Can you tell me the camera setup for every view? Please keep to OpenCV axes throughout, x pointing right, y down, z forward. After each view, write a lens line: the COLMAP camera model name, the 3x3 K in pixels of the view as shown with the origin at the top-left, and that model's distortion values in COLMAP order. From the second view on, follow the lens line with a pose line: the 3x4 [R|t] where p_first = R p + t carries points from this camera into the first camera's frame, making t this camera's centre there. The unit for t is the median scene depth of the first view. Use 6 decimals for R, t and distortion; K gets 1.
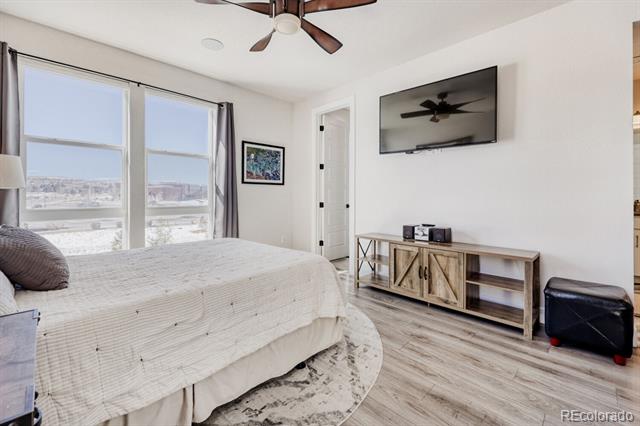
lens RADIAL K [[271.9, 0, 332.2], [0, 271.9, 196.2], [0, 0, 1]] dist [-0.002621, 0.000106]
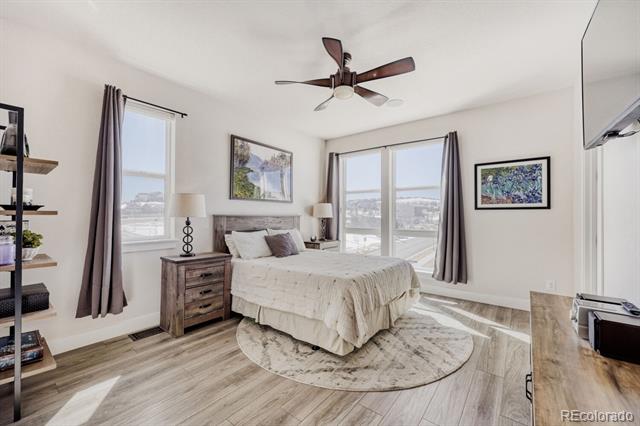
lens RADIAL K [[271.9, 0, 326.1], [0, 271.9, 211.9], [0, 0, 1]] dist [-0.002621, 0.000106]
pose [[0.099089, -0.012551, -0.994999, 0.547633], [-0.007424, 0.999883, -0.013352, -0.022679], [0.995051, 0.008710, 0.098984, 0.391445]]
